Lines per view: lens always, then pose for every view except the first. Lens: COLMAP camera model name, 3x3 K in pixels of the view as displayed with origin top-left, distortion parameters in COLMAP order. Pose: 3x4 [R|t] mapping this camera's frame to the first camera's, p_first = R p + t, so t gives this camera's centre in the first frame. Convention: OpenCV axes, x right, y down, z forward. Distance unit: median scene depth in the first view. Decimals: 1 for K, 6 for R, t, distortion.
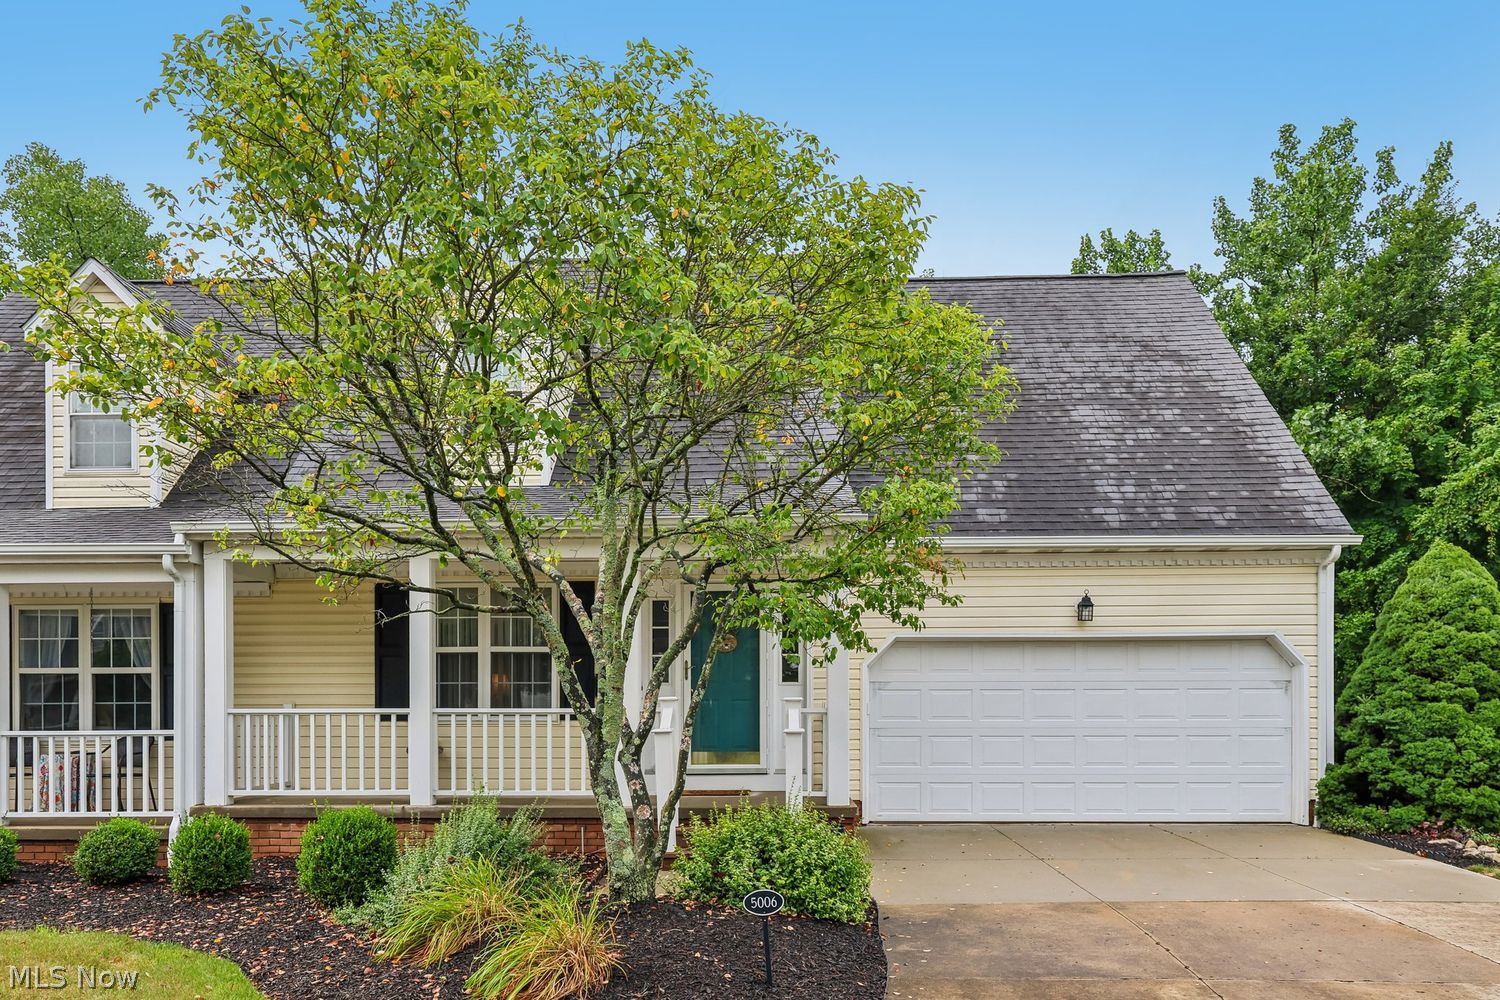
lens RADIAL K [[1084.9, 0, 750.0], [0, 1084.9, 500.0], [0, 0, 1]] dist [0.001056, 0.001820]
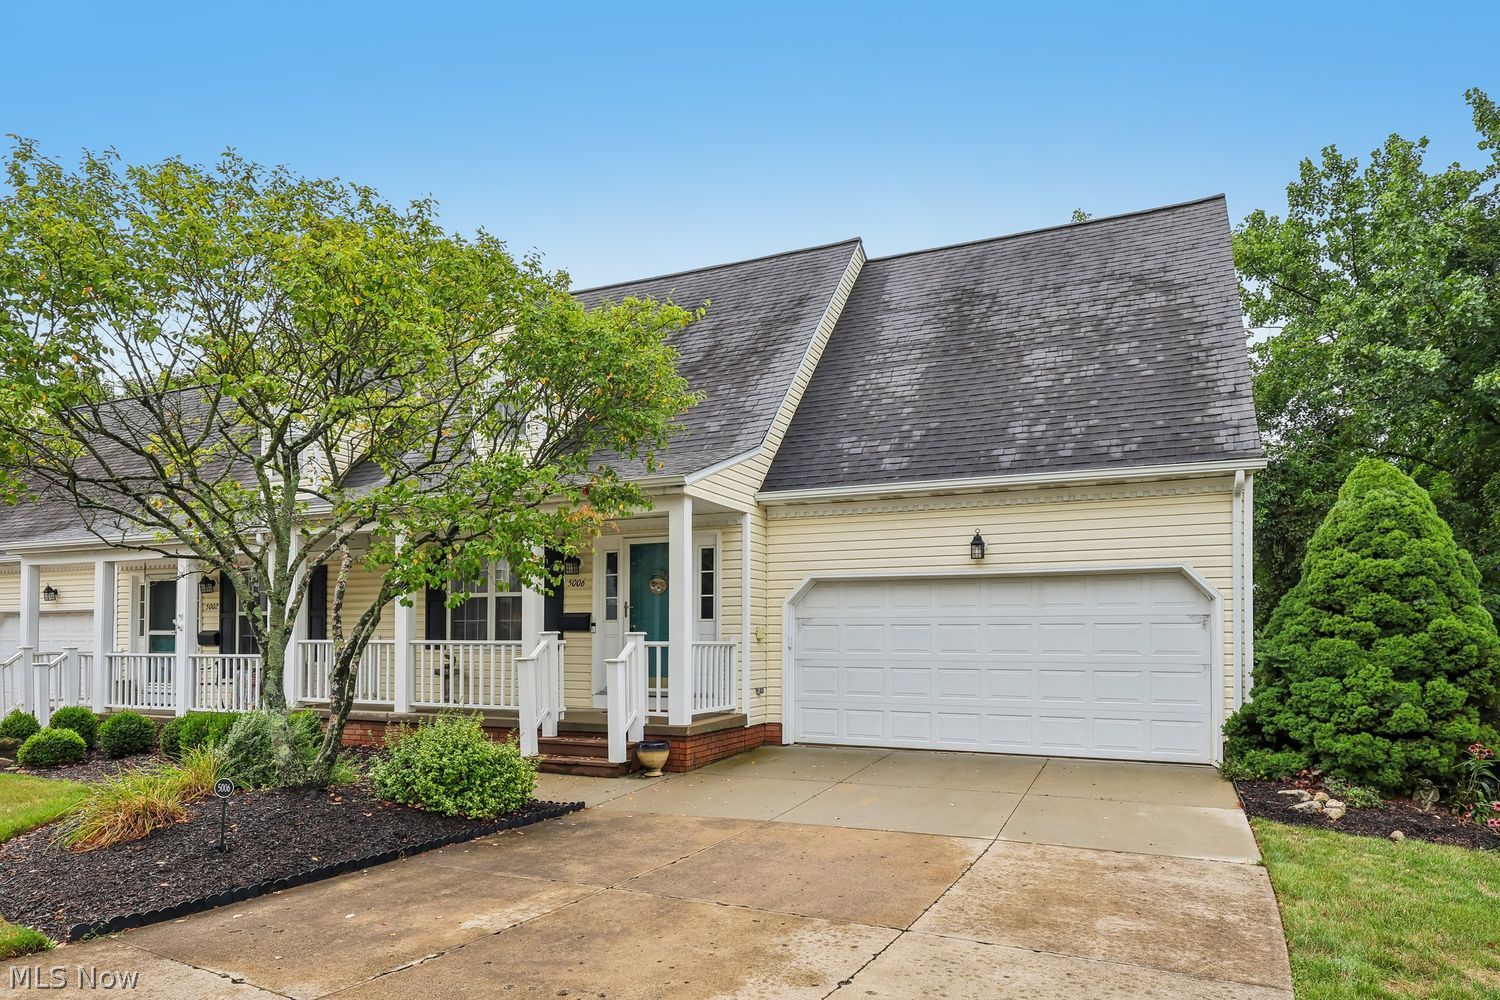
lens RADIAL K [[933.6, 0, 750.0], [0, 933.6, 437.0], [0, 0, 1]] dist [0.003596, 0.000762]
pose [[0.915904, -0.081187, -0.393100, 0.499933], [0.071535, 0.996669, -0.039168, 0.014831], [0.394971, 0.007754, 0.918661, 0.089677]]
